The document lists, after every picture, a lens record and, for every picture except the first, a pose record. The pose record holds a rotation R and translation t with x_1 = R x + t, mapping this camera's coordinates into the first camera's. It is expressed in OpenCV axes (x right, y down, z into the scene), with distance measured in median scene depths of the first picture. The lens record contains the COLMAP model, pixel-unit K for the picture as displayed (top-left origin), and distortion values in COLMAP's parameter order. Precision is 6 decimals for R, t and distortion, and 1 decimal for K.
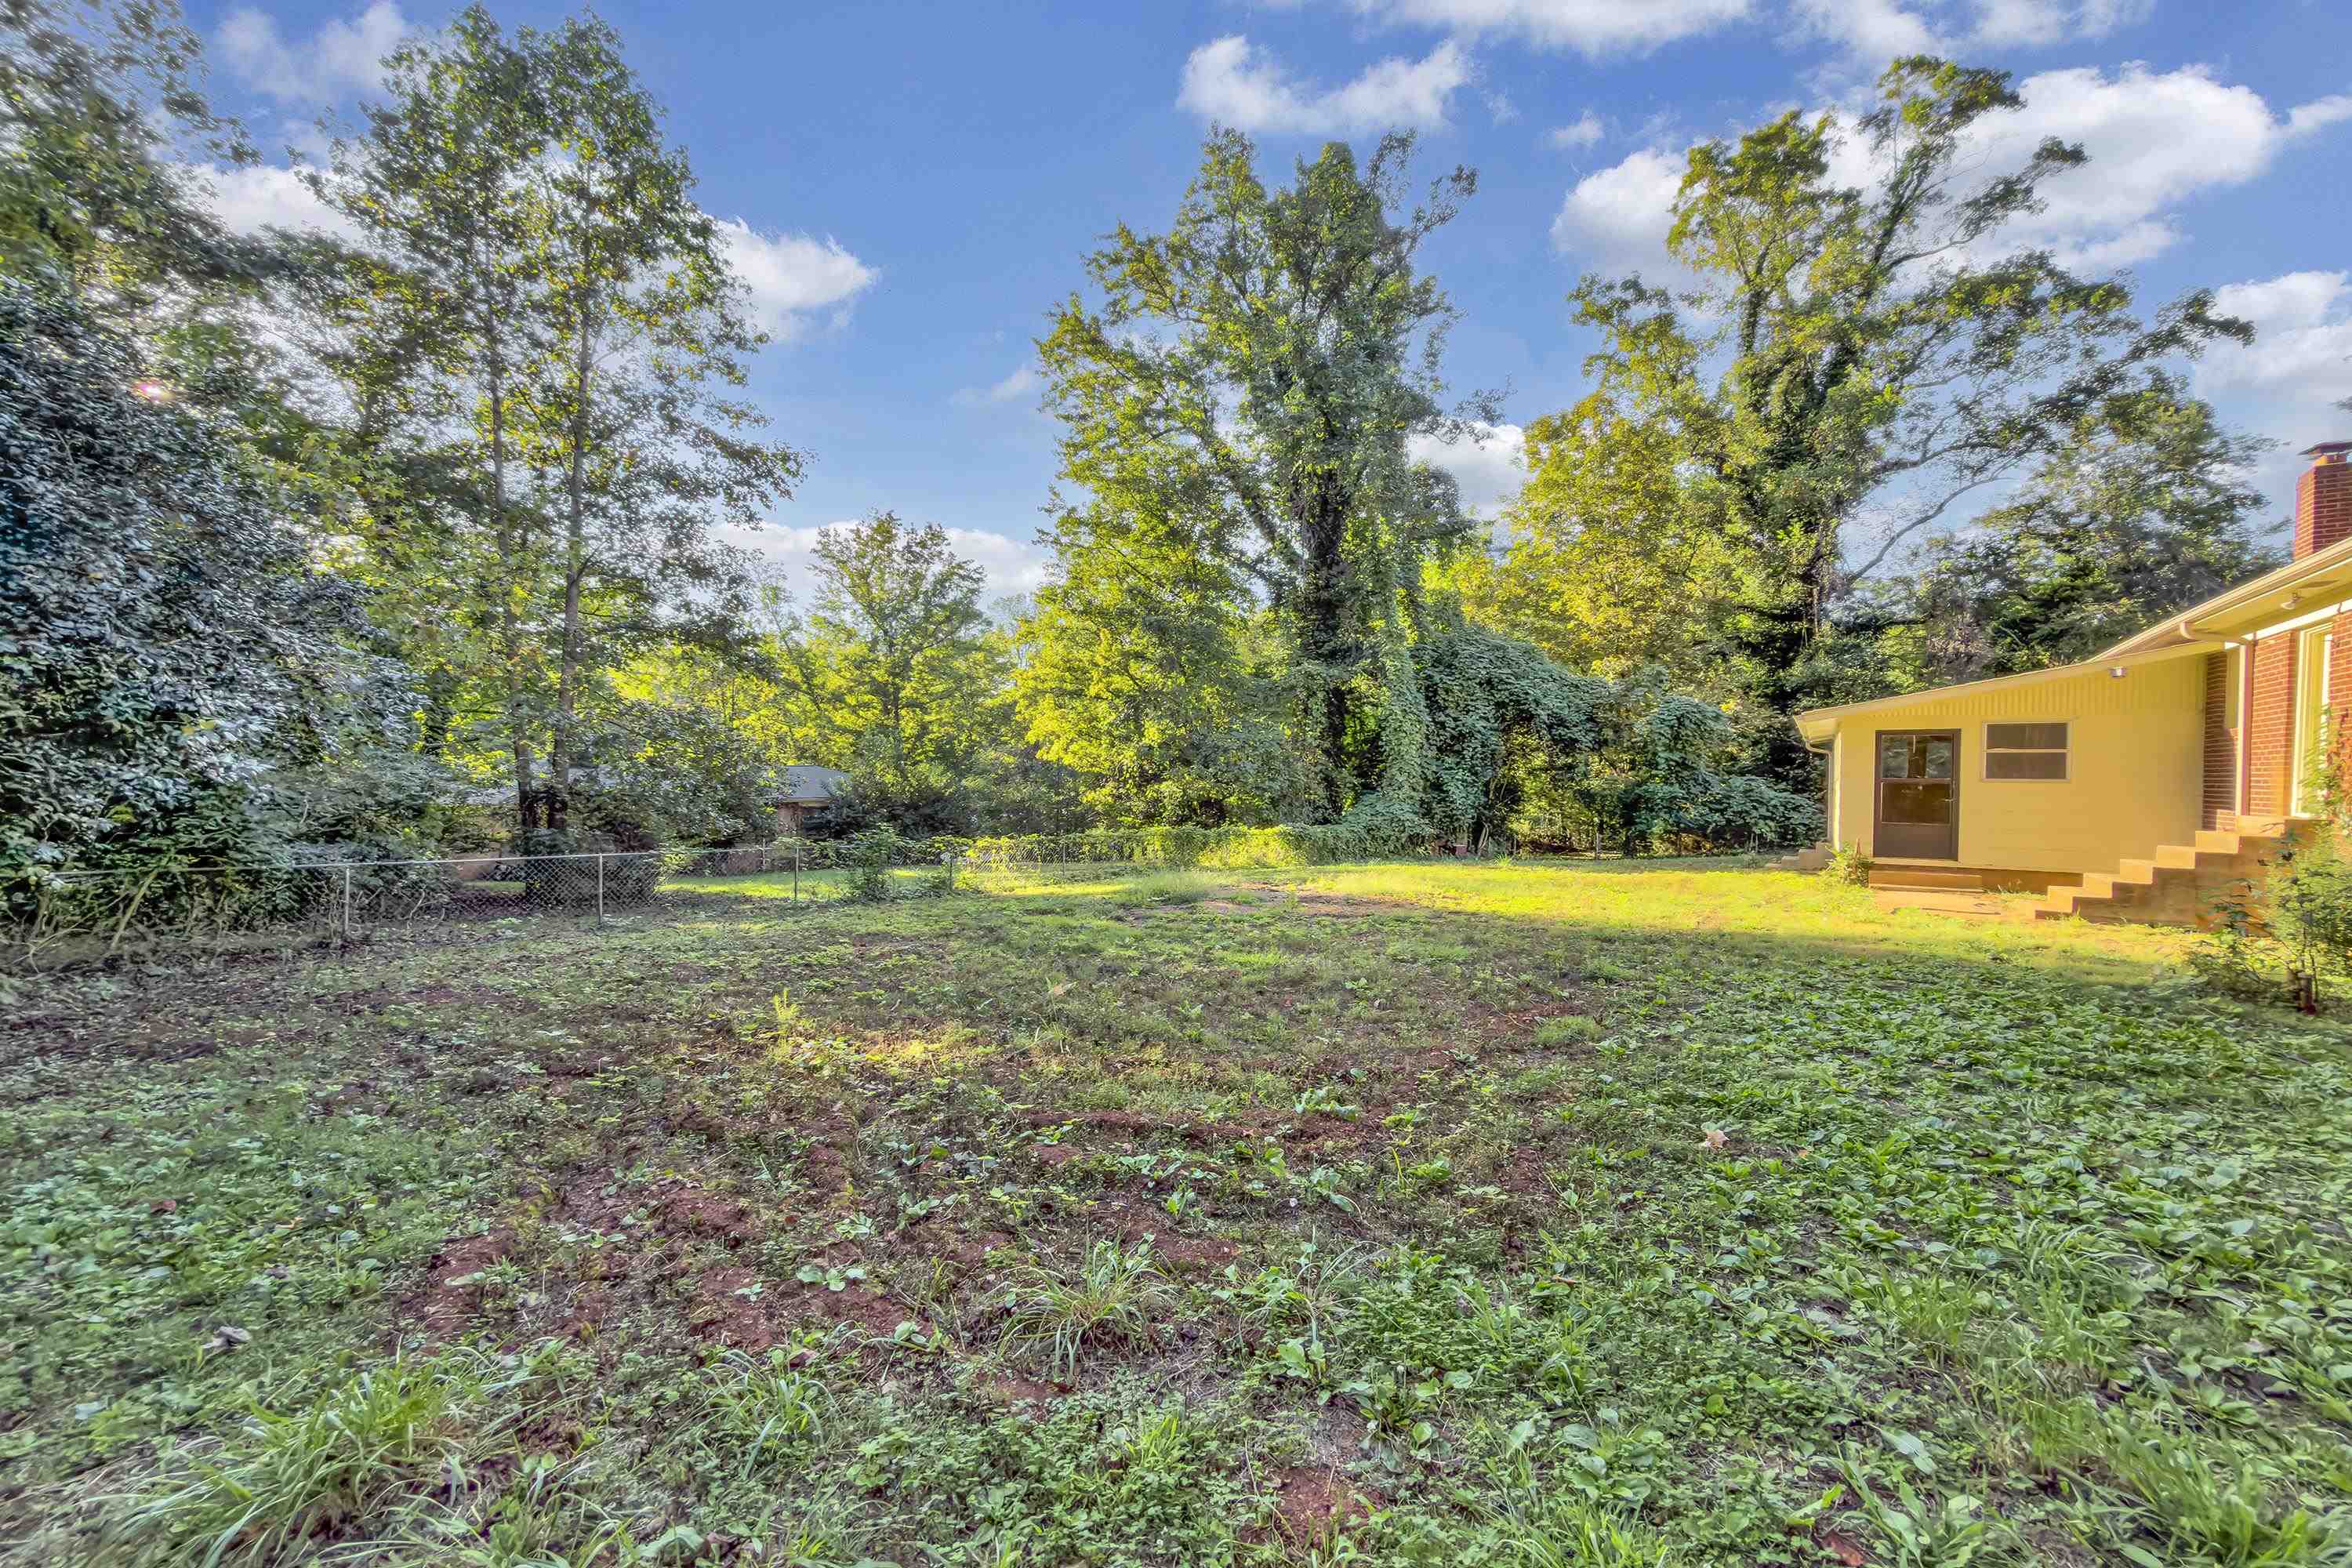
lens RADIAL K [[948.2, 0, 1176.0], [0, 948.2, 784.0], [0, 0, 1]] dist [-0.001416, -0.000124]
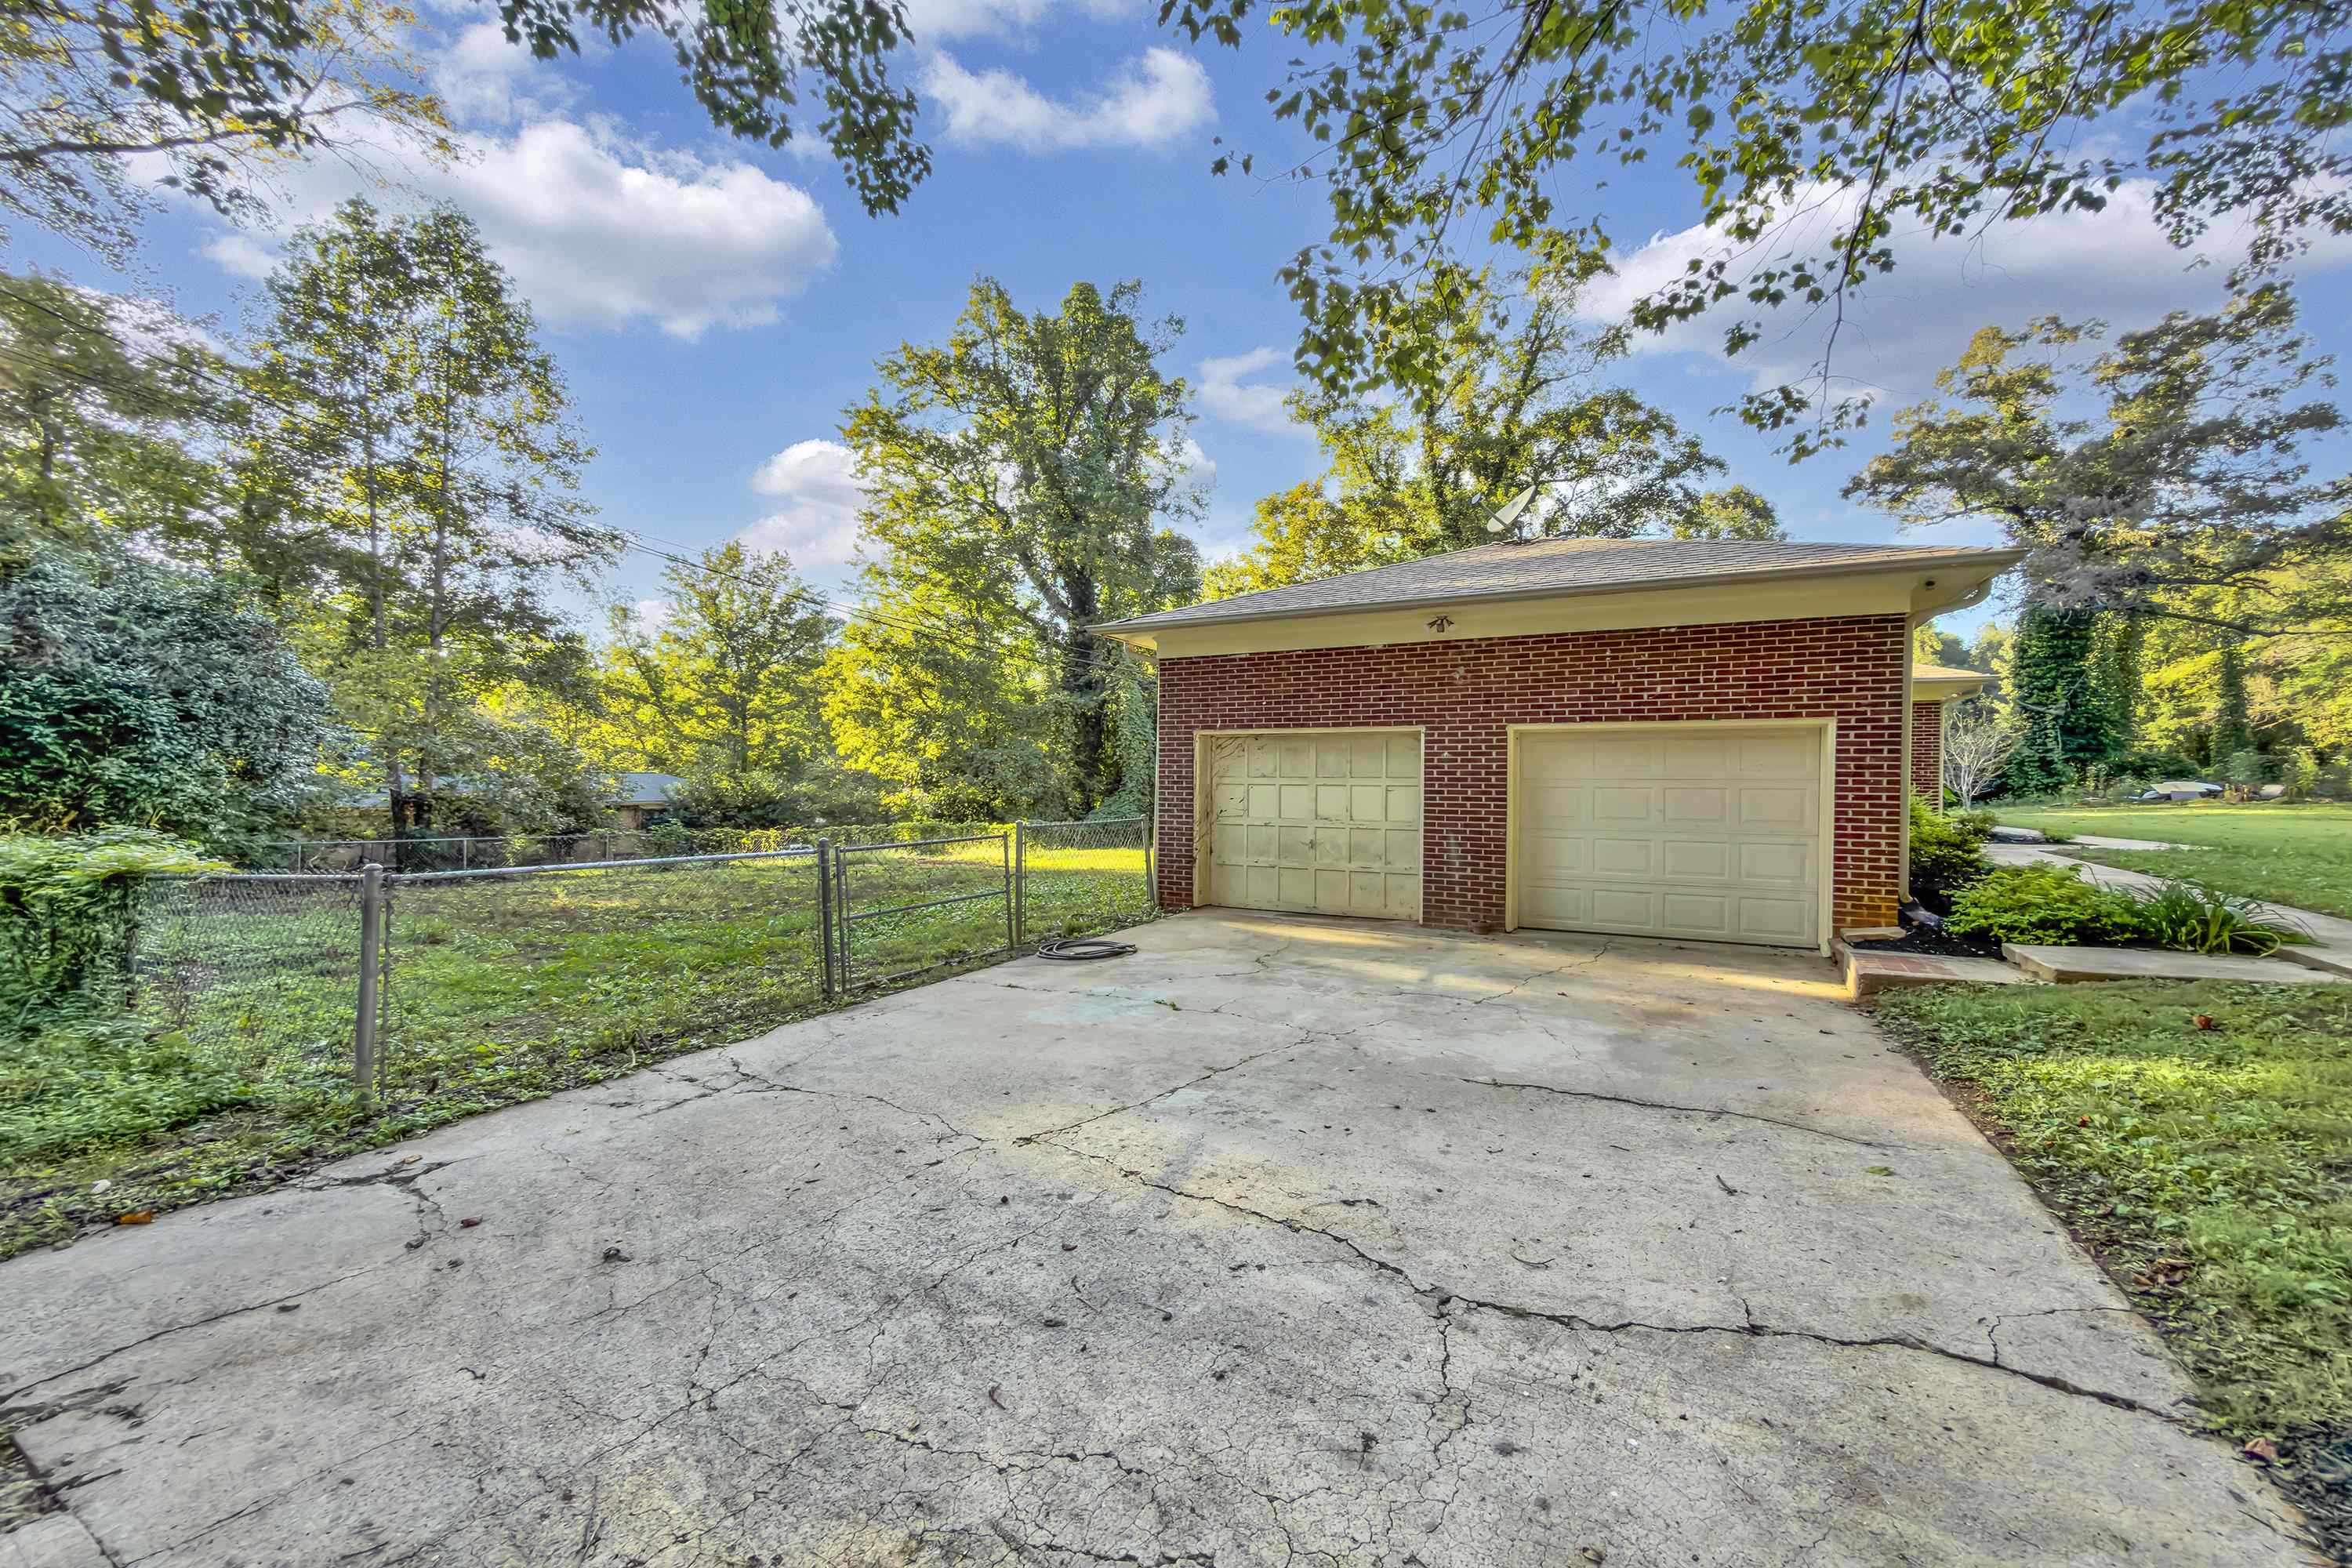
lens RADIAL K [[944.3, 0, 1176.0], [0, 944.3, 784.0], [0, 0, 1]] dist [0.002509, -0.000050]
pose [[0.993558, -0.000836, 0.113319, 0.138939], [0.001120, 0.999996, -0.002446, -0.003443], [-0.113317, 0.002558, 0.993556, -0.249116]]
